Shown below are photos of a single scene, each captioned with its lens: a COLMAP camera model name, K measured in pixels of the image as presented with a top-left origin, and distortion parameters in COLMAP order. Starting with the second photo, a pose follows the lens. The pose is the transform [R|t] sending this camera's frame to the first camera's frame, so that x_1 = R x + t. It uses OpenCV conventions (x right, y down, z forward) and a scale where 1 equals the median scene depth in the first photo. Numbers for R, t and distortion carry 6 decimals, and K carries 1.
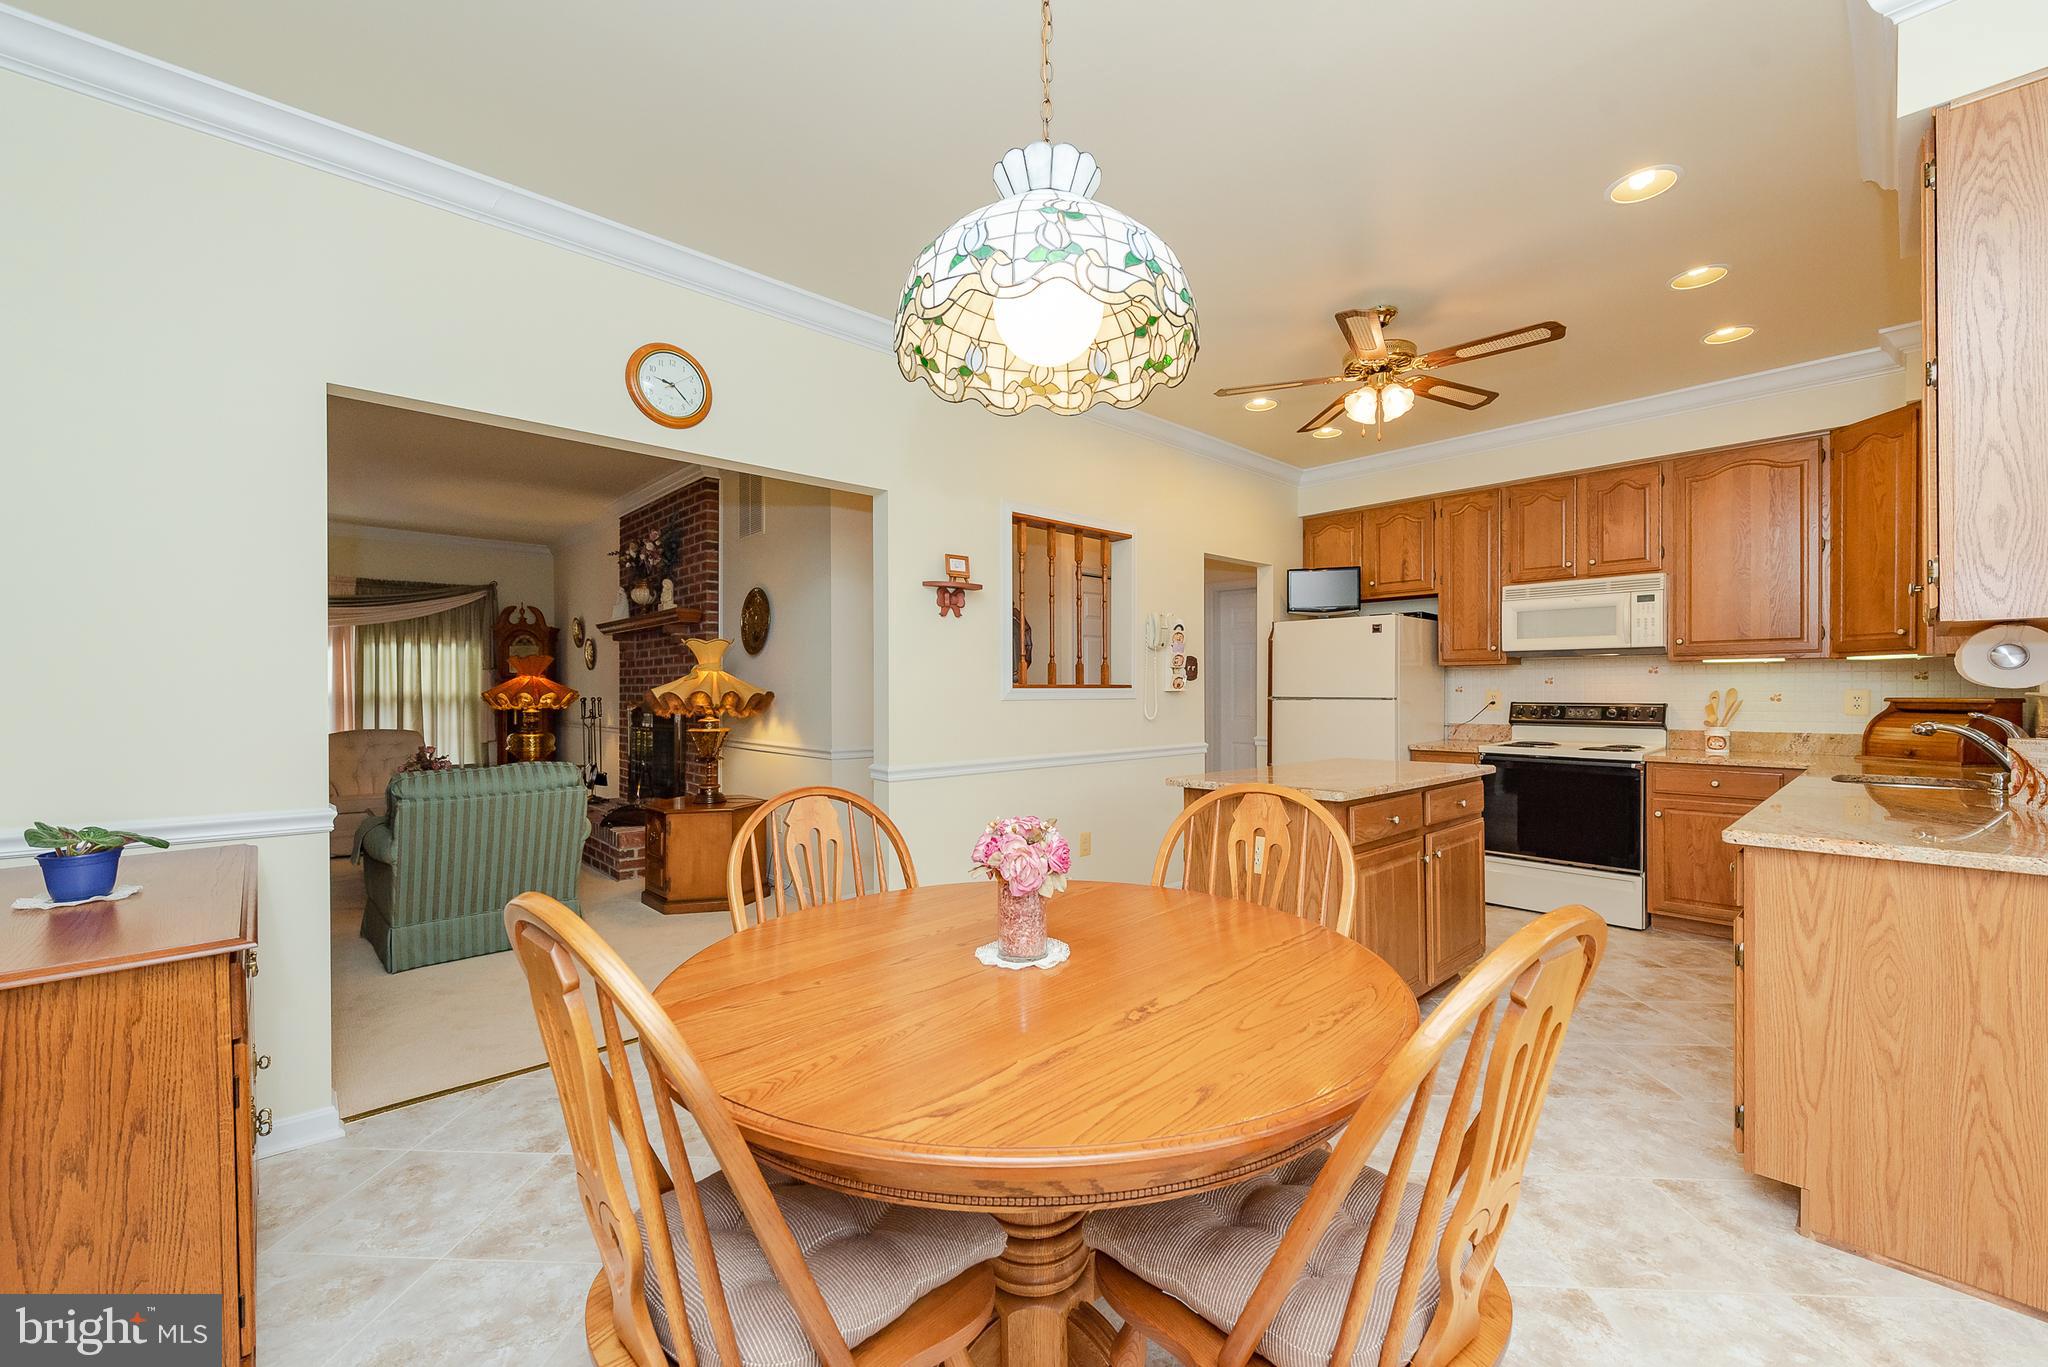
lens RADIAL K [[835.2, 0, 1013.9], [0, 835.2, 693.4], [0, 0, 1]] dist [0.004063, -0.003111]
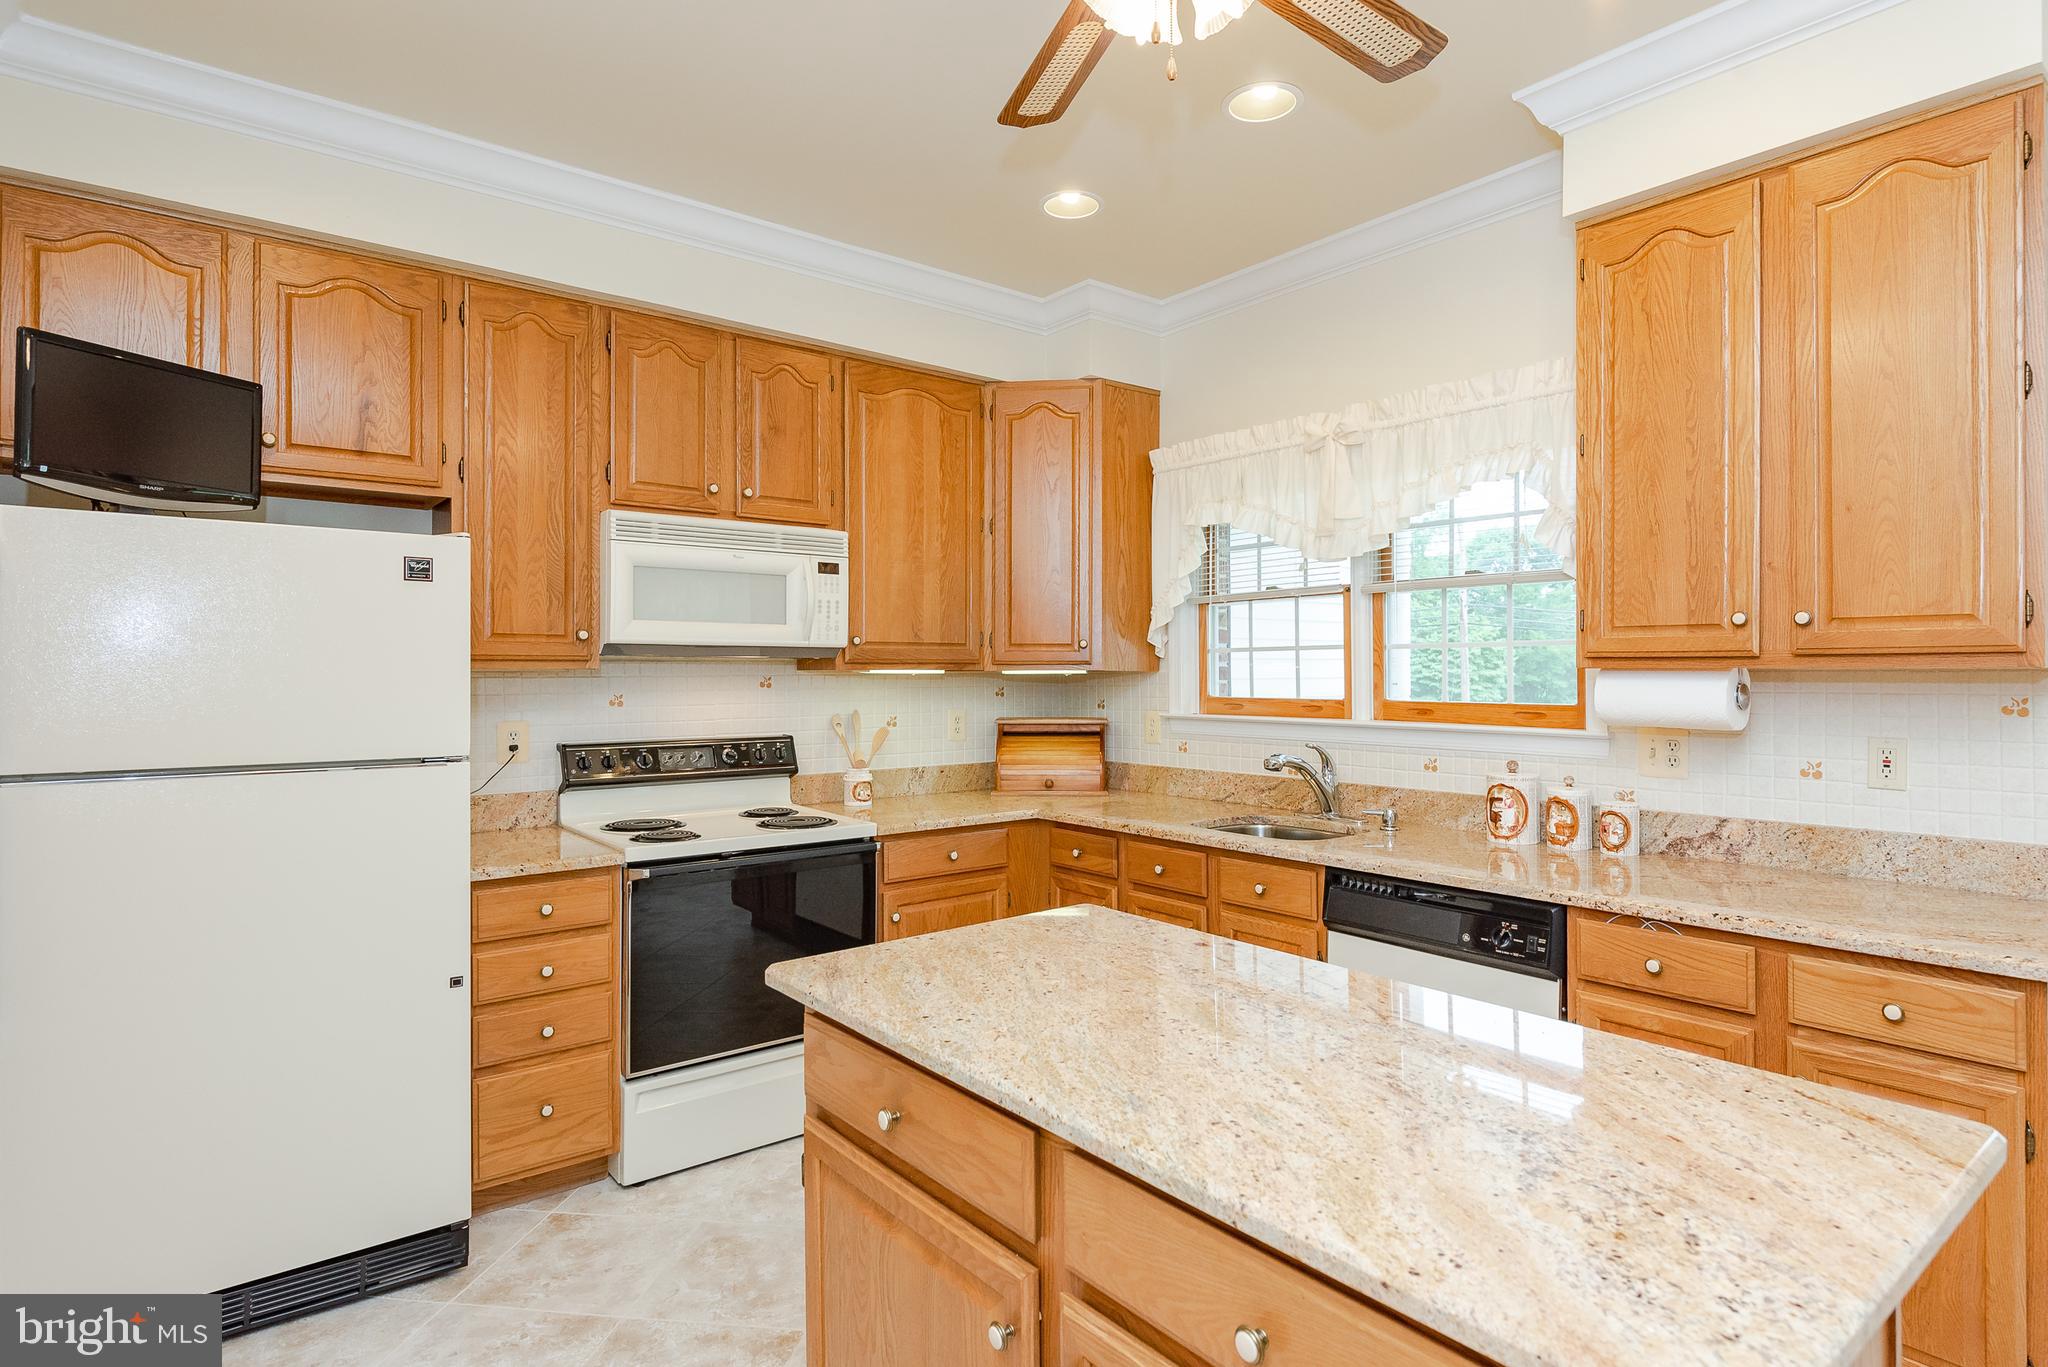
lens RADIAL K [[1071.4, 0, 1060.4], [0, 1071.4, 666.3], [0, 0, 1]] dist [0.001444, -0.004512]
pose [[0.059422, 0.008705, 0.998195, -0.019113], [0.004259, 0.999951, -0.008974, -0.031852], [-0.998224, 0.004785, 0.059382, 0.743446]]
